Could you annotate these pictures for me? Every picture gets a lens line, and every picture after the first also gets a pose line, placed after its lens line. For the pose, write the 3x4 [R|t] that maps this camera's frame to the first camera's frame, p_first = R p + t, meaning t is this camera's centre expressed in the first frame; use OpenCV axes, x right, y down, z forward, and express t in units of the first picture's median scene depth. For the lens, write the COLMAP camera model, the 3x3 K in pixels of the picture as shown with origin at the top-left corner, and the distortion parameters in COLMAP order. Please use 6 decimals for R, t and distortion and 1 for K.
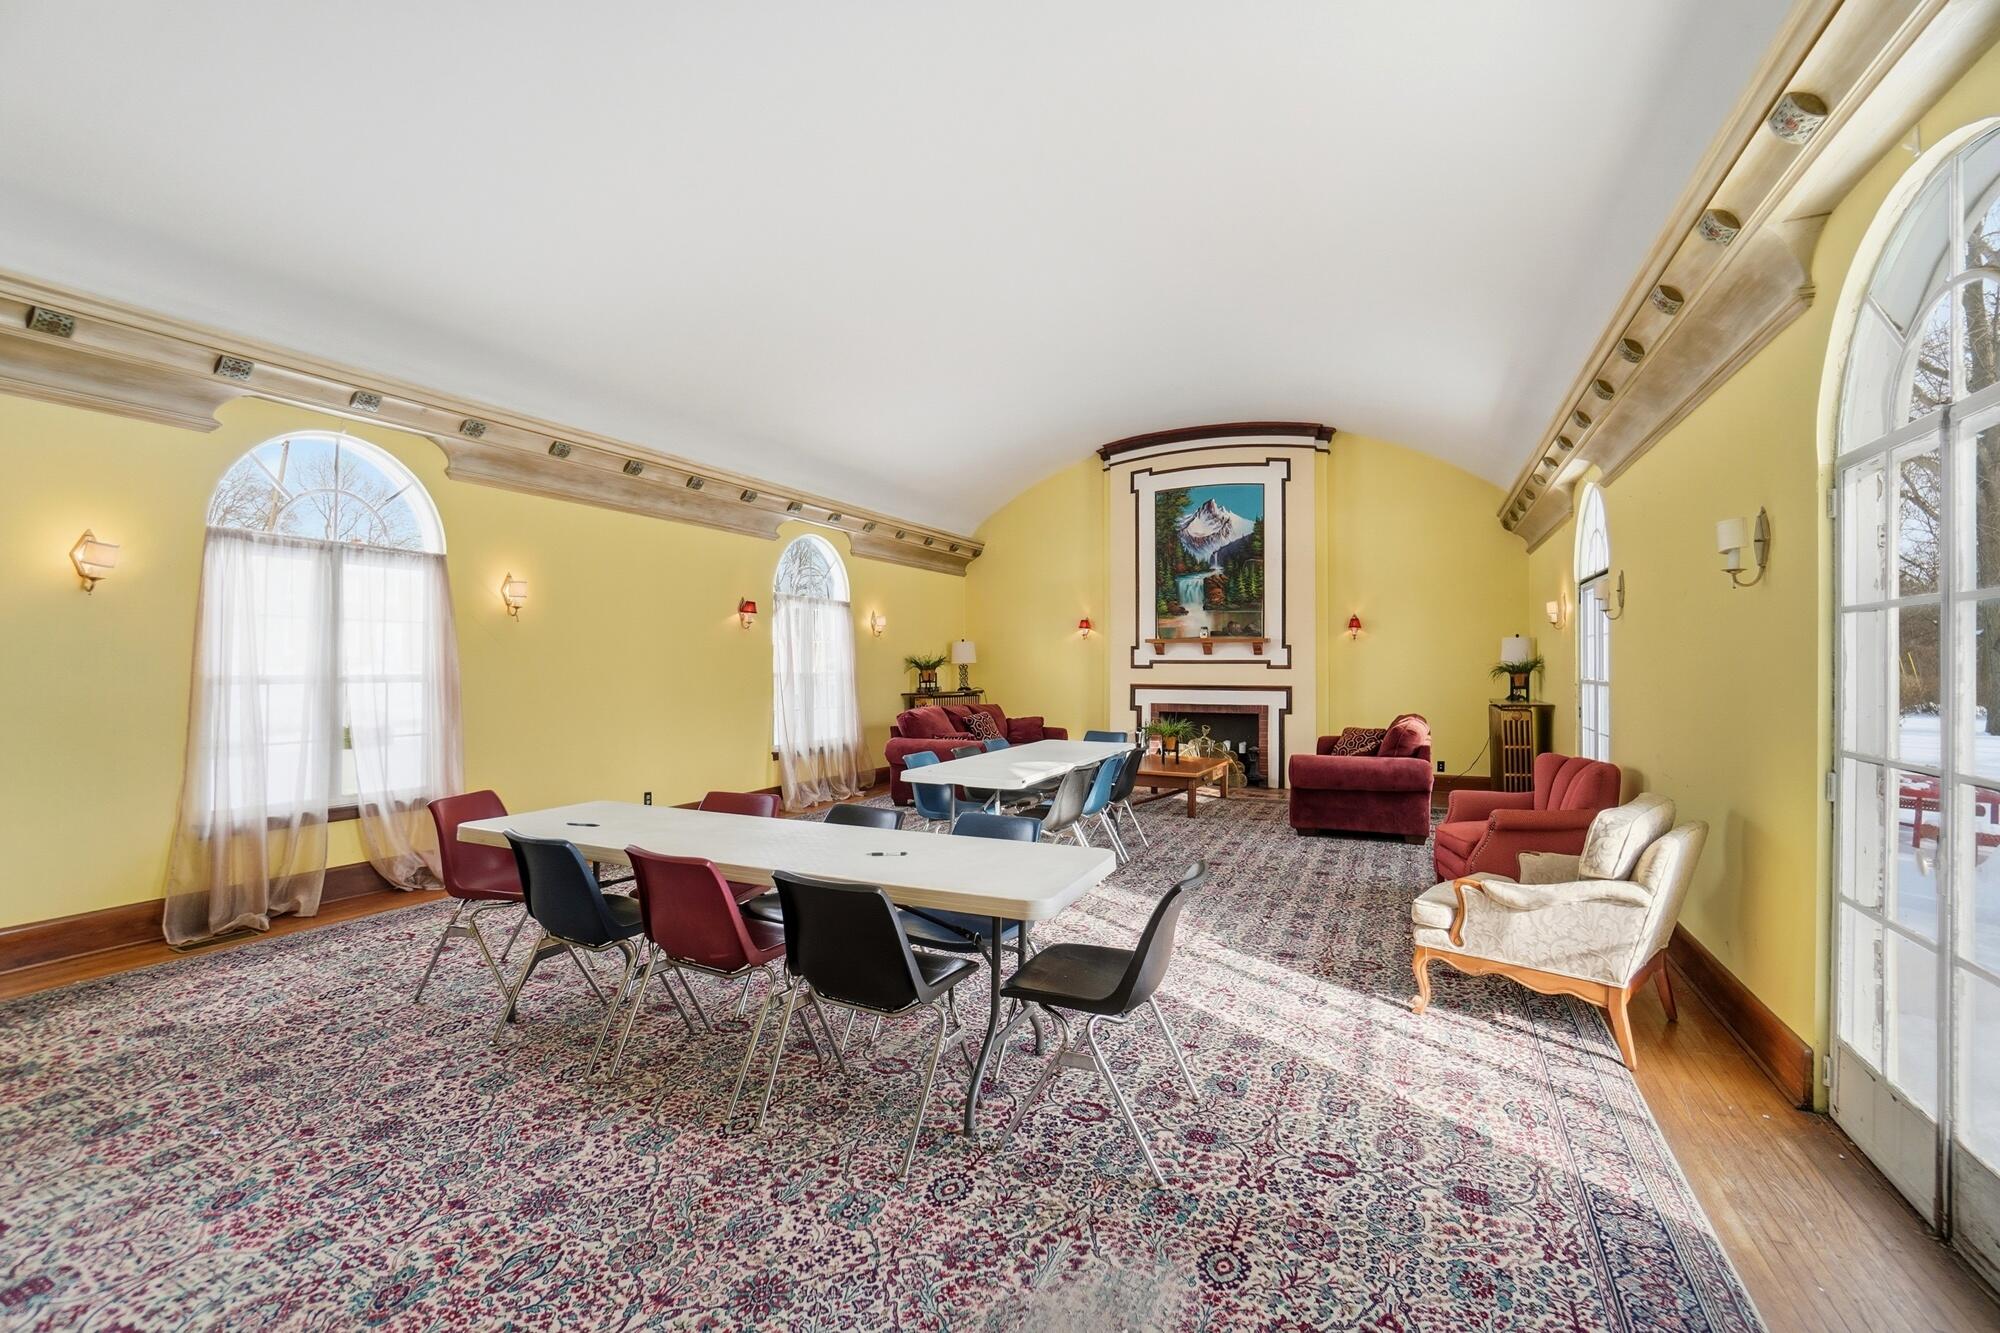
lens RADIAL K [[939.5, 0, 1001.2], [0, 939.5, 595.9], [0, 0, 1]] dist [0.028528, -0.048347]
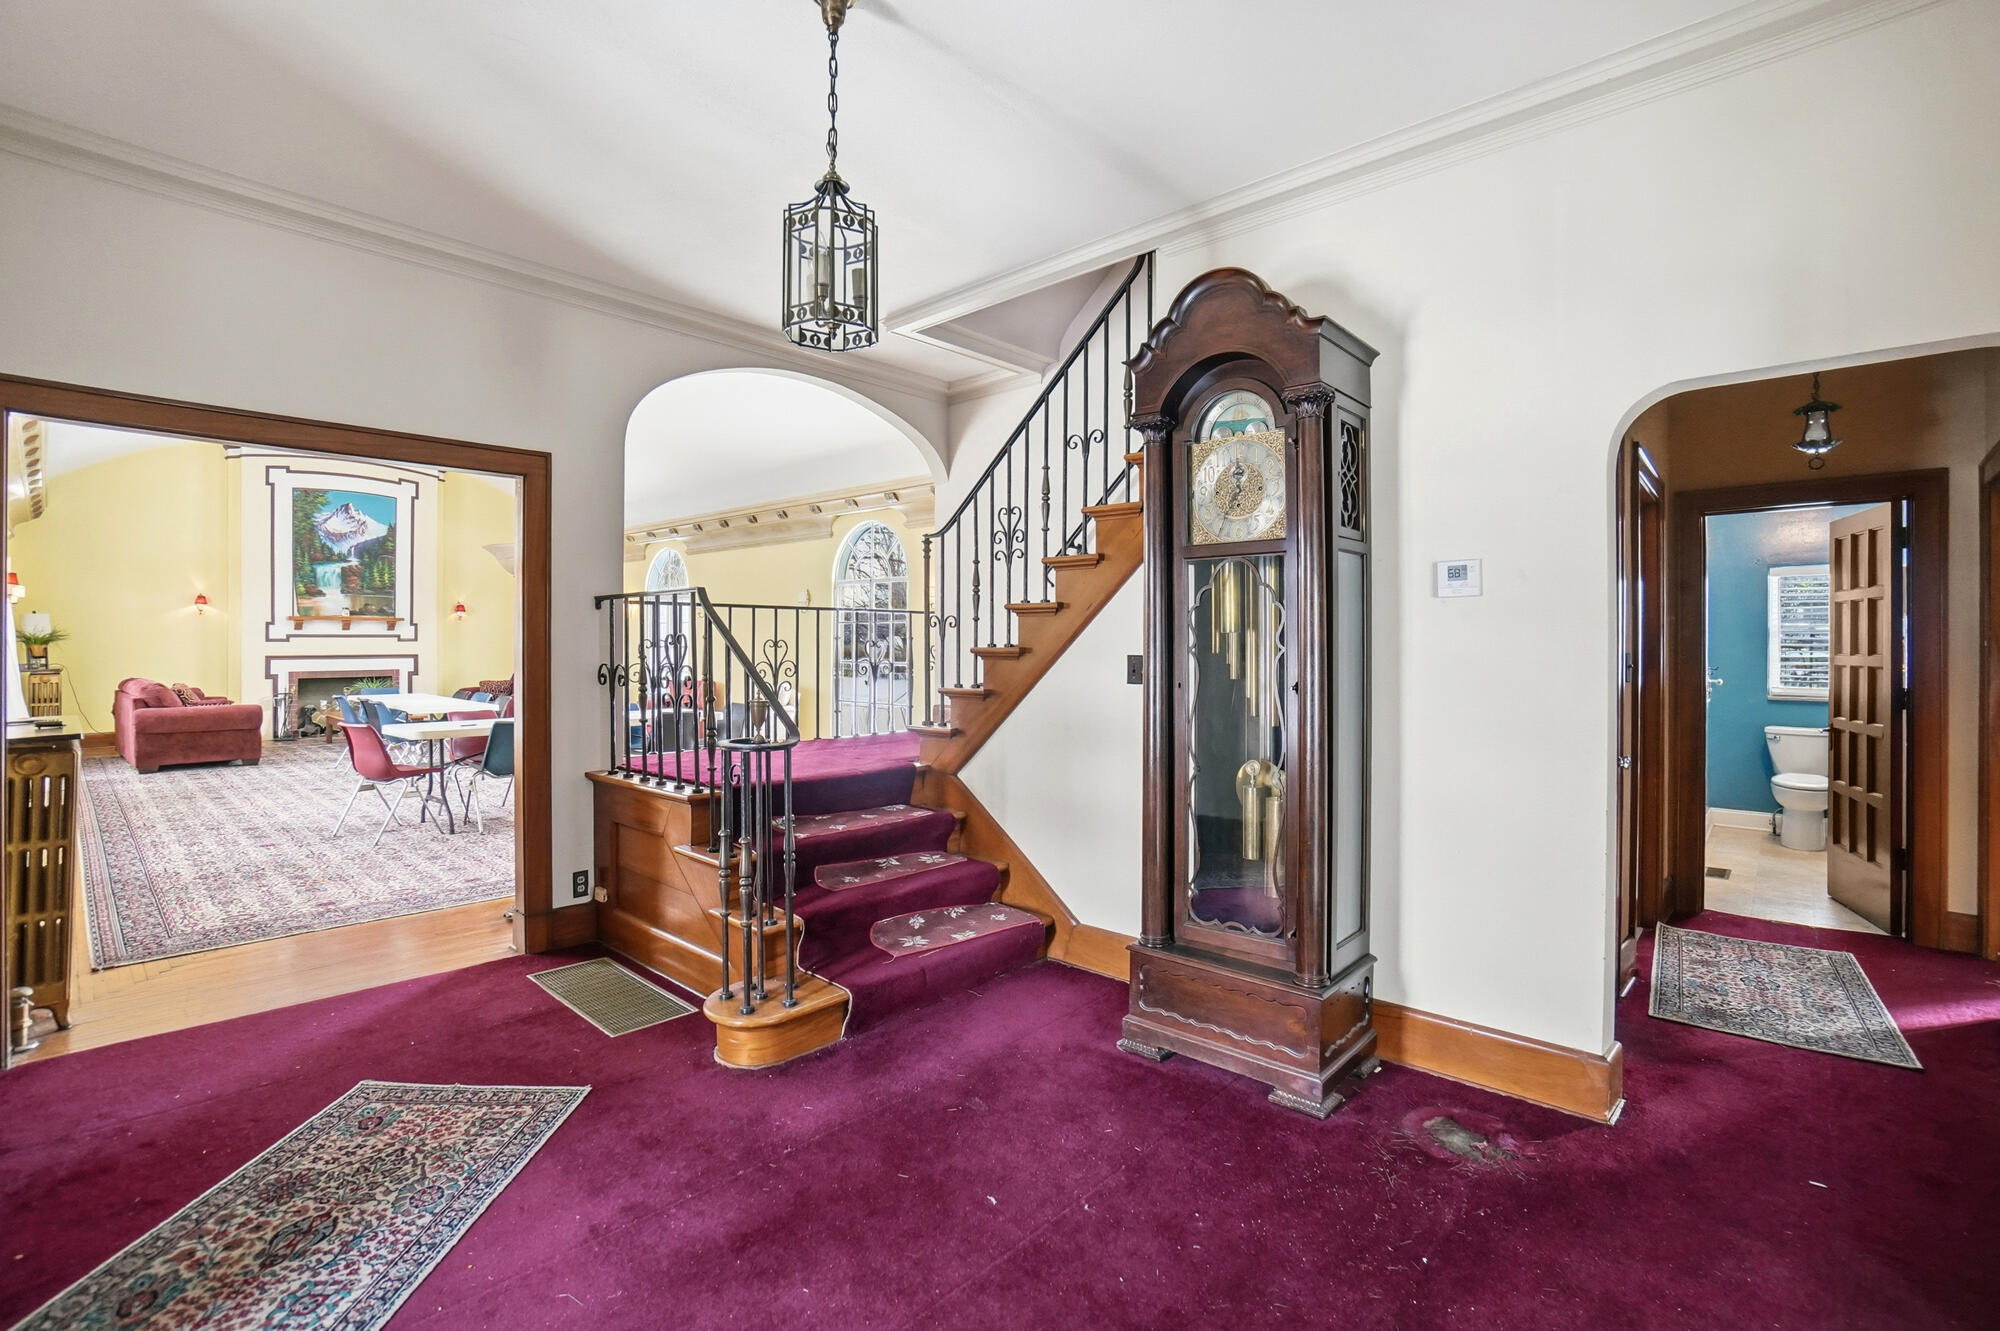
lens RADIAL K [[917.1, 0, 988.7], [0, 917.1, 644.1], [0, 0, 1]] dist [-0.067606, 0.026502]
pose [[0.318275, -0.010915, 0.947936, -0.613390], [-0.071766, 0.996787, 0.035574, -0.020768], [-0.945278, -0.079352, 0.316469, -0.167008]]
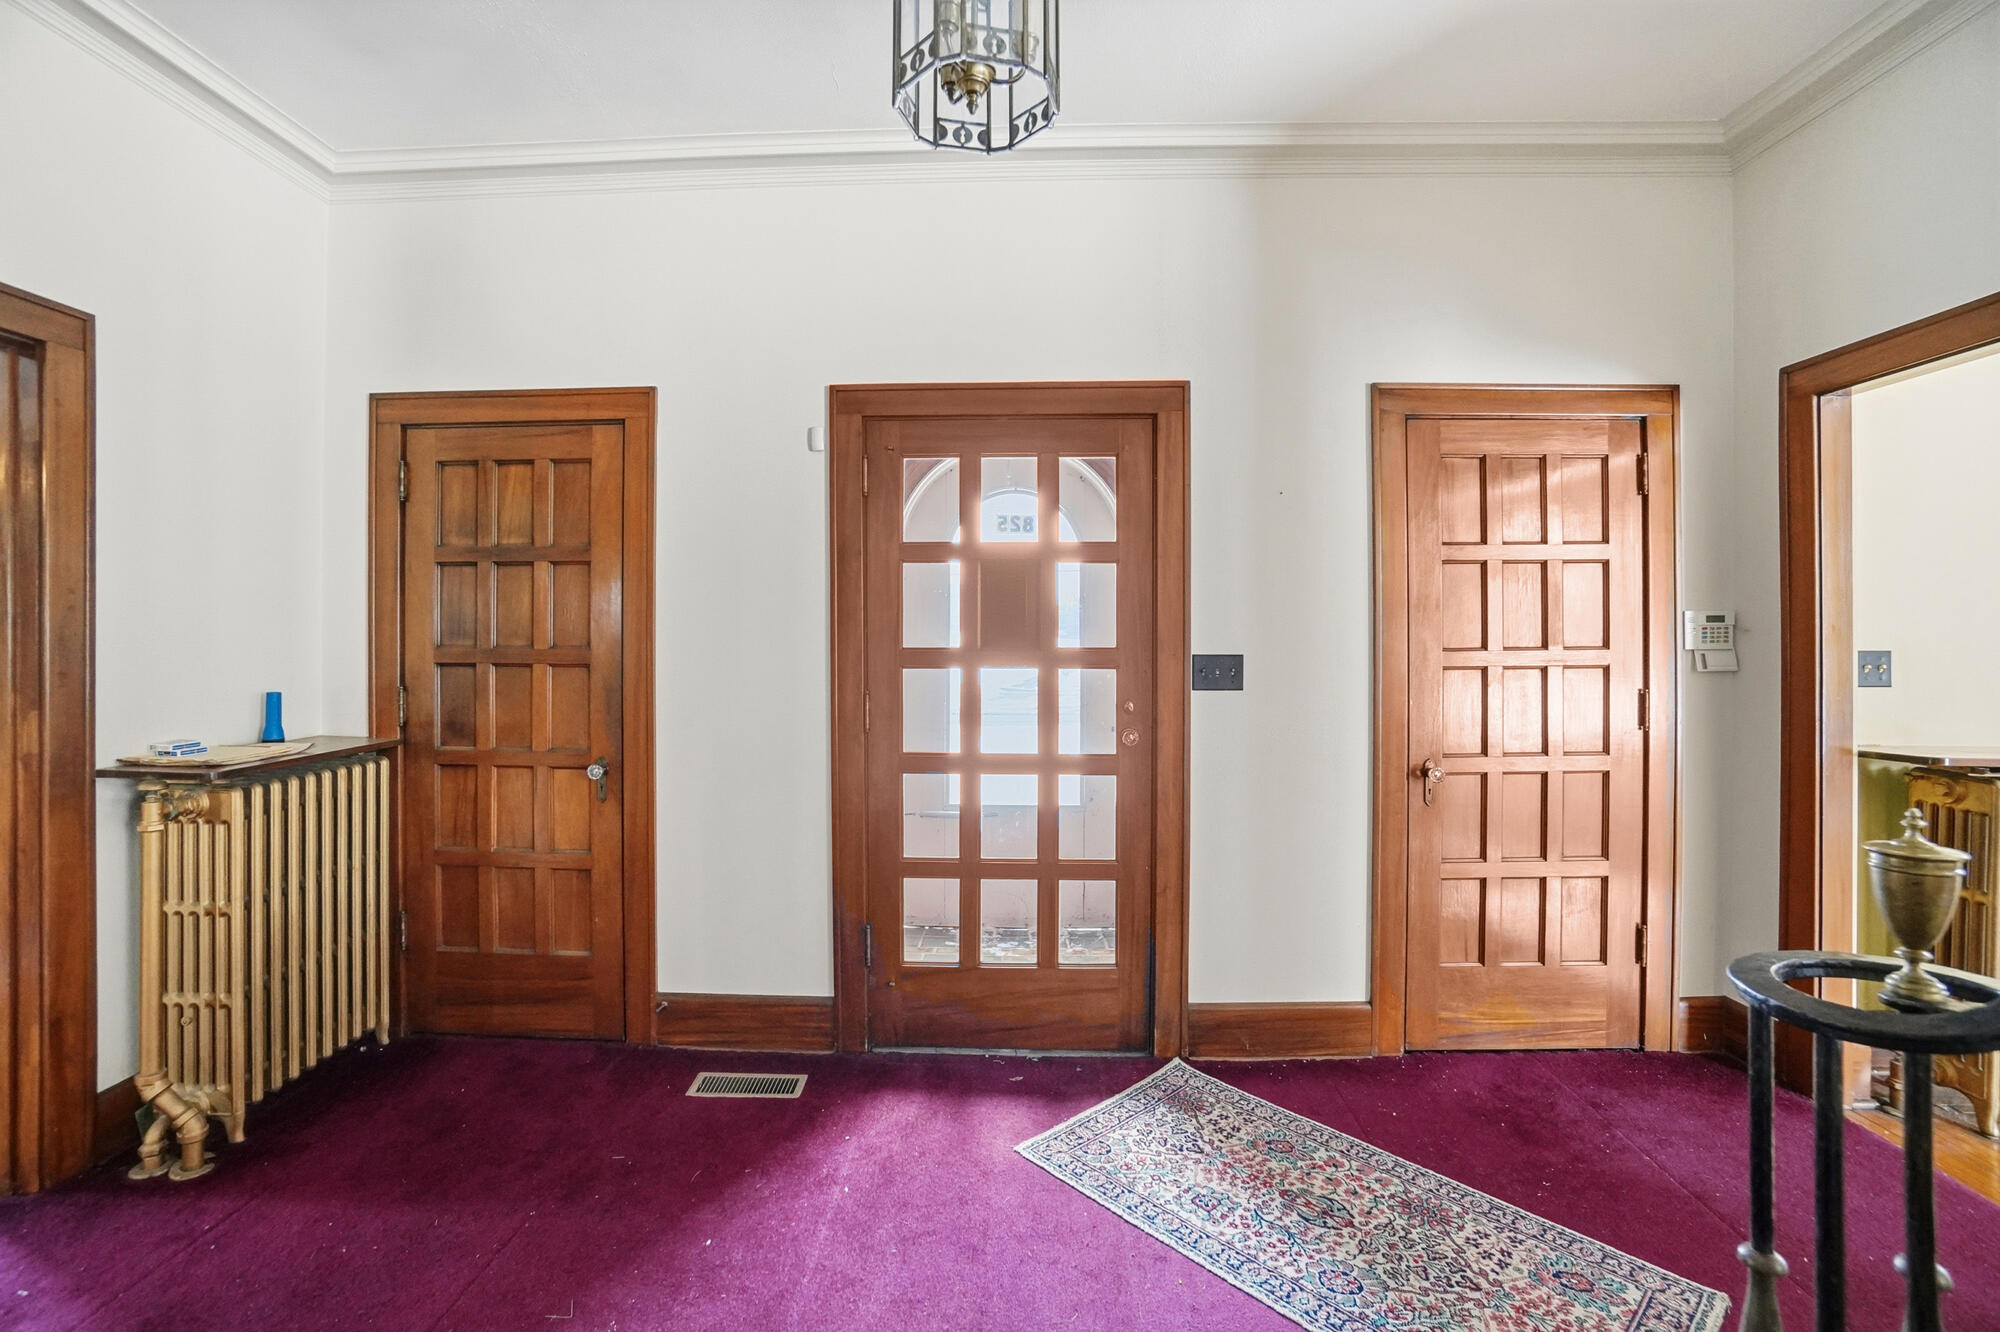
lens RADIAL K [[884.1, 0, 988.4], [0, 884.1, 644.6], [0, 0, 1]] dist [-0.064505, 0.022081]
pose [[0.374259, -0.012233, -0.927244, -0.324292], [0.073891, 0.997127, 0.016670, -0.011073], [0.924376, -0.074753, 0.374087, -0.106926]]
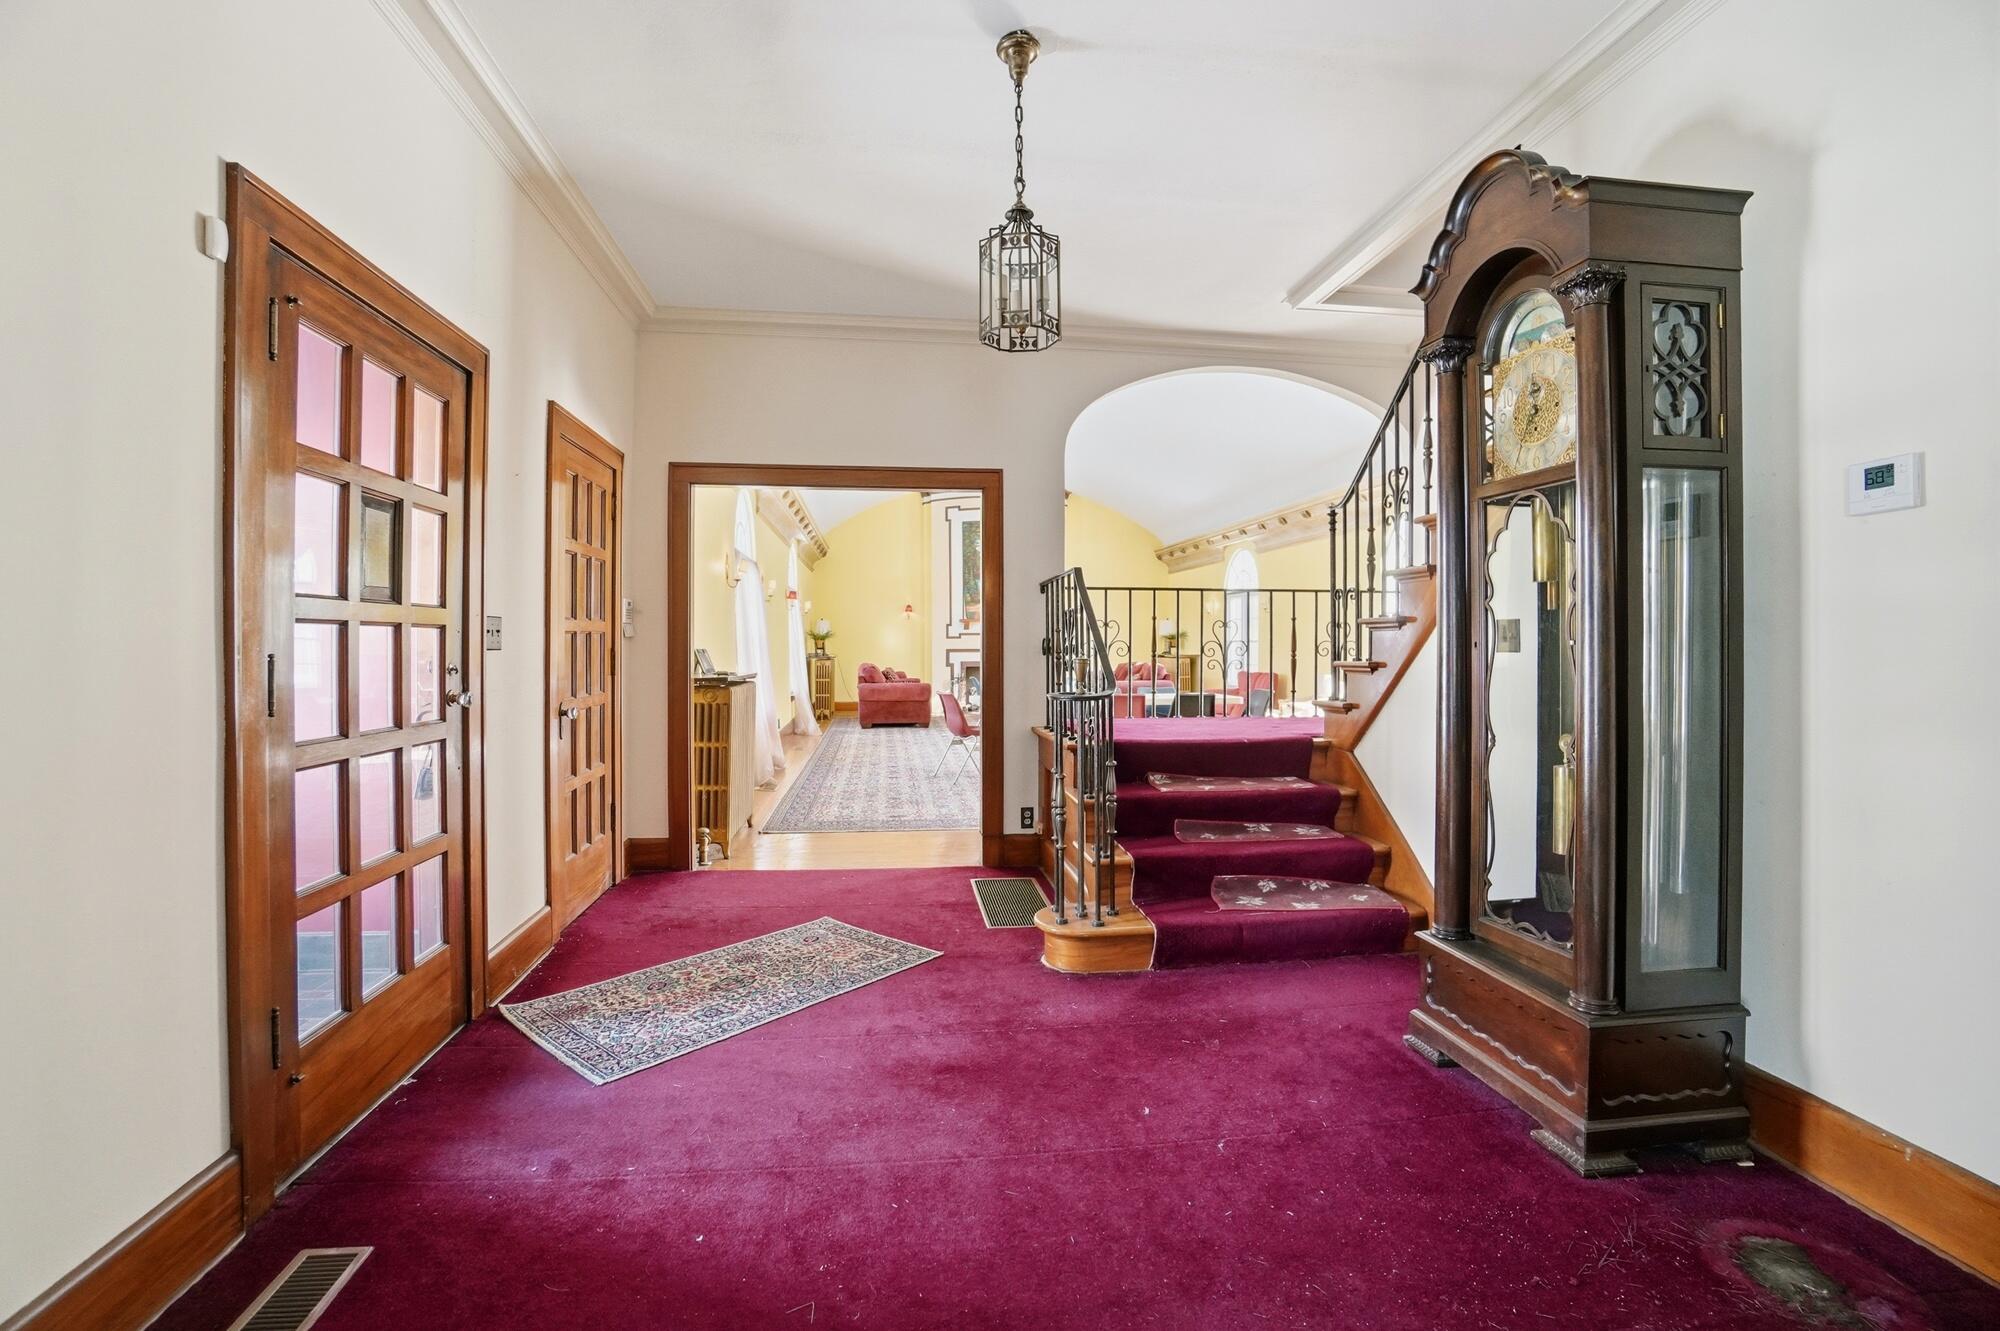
lens RADIAL K [[895.5, 0, 989.5], [0, 895.5, 650.4], [0, 0, 1]] dist [-0.057459, 0.020716]
pose [[0.855561, -0.011150, 0.517582, -0.561890], [-0.032290, 0.996672, 0.074847, -0.013946], [-0.516694, -0.080749, 0.852353, -0.271550]]
